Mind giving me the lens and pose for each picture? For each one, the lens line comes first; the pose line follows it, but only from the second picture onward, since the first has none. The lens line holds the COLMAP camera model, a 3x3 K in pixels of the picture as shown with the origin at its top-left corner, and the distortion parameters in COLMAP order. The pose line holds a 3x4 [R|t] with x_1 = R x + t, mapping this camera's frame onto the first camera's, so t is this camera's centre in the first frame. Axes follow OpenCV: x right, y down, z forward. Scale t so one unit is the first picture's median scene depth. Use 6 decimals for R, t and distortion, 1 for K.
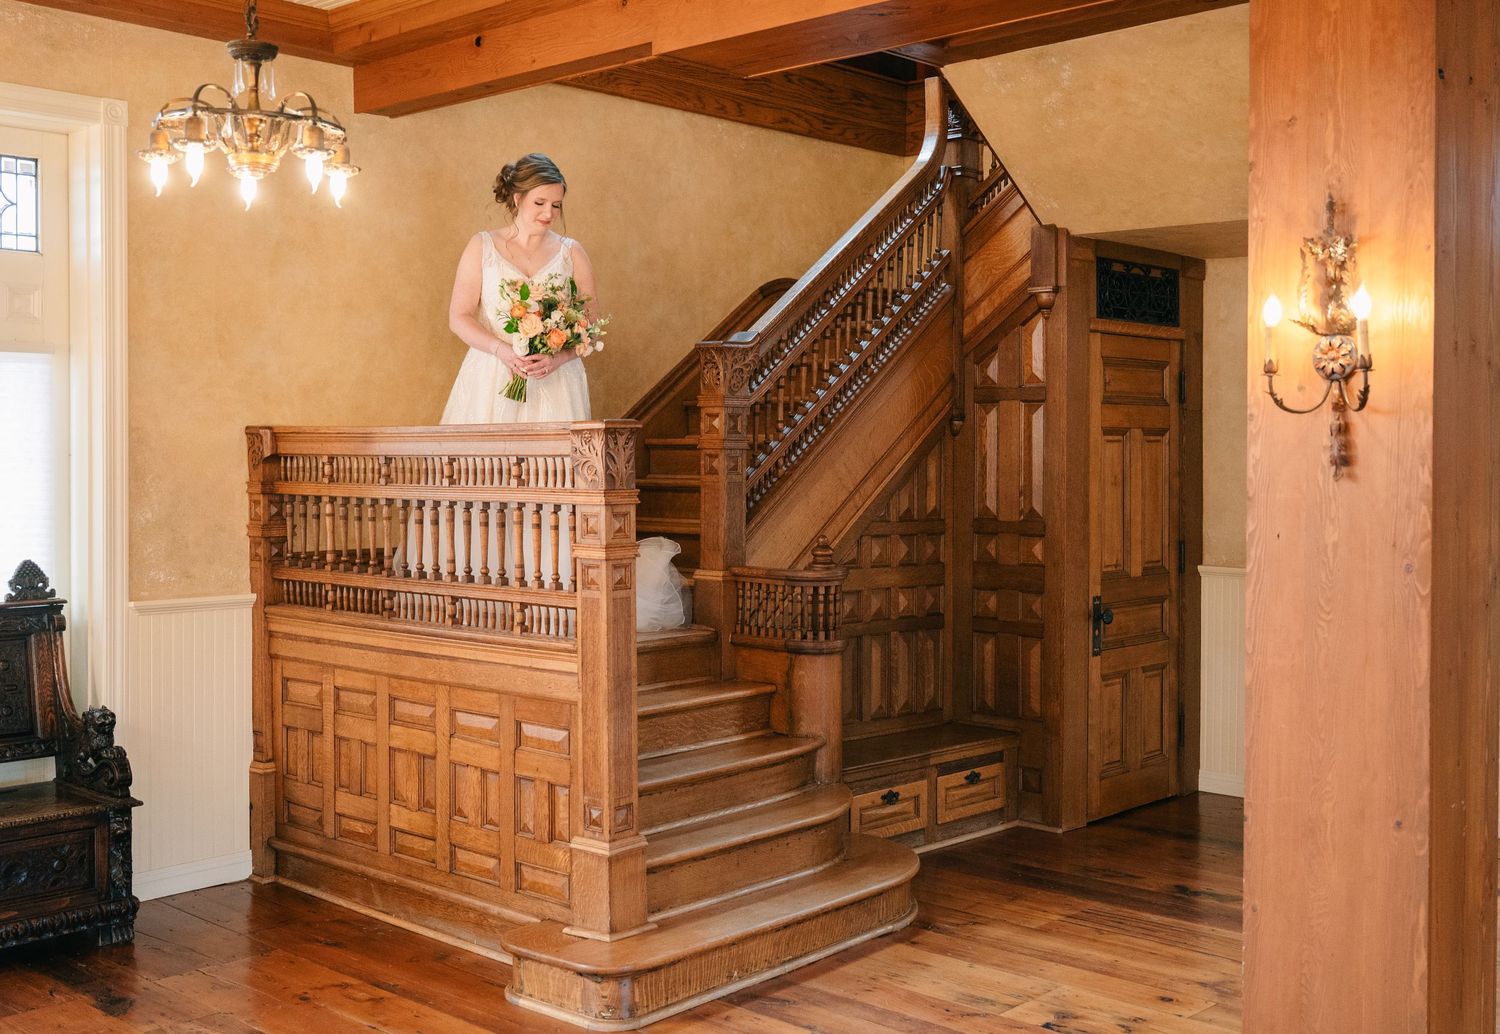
lens RADIAL K [[1602.5, 0, 758.1], [0, 1602.5, 489.4], [0, 0, 1]] dist [-0.013780, 0.000000]
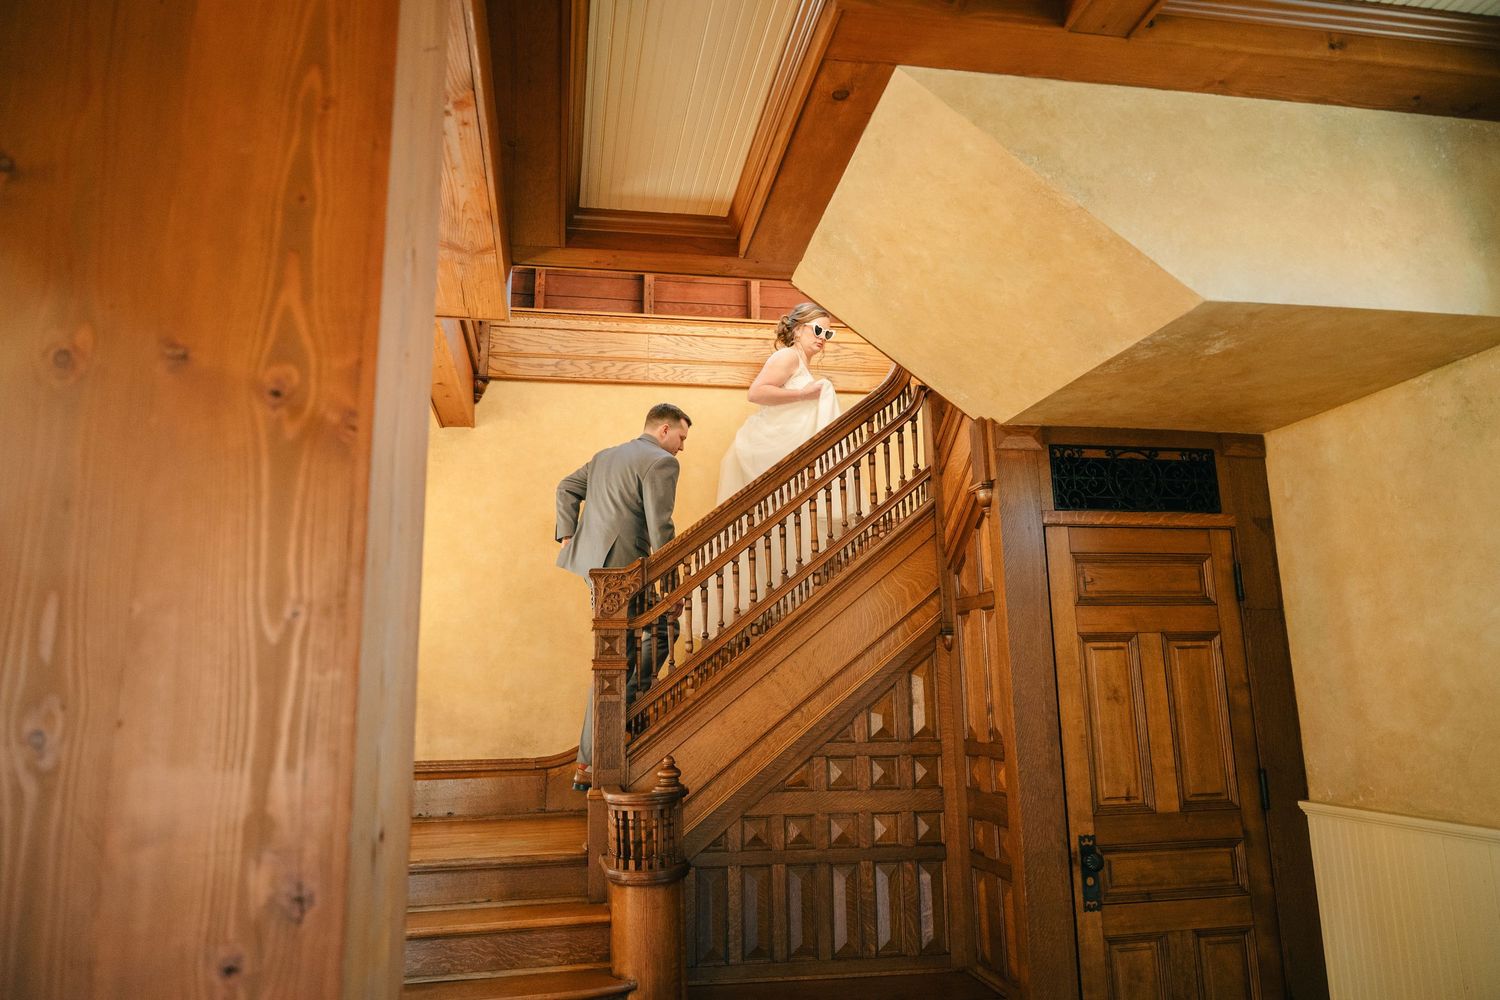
lens RADIAL K [[979.8, 0, 750.3], [0, 979.8, 499.9], [0, 0, 1]] dist [-0.003788, -0.003706]
pose [[0.809633, -0.132534, -0.571777, 0.386066], [0.005374, 0.975805, -0.218576, 0.006431], [0.586912, 0.173893, 0.790756, 0.461102]]
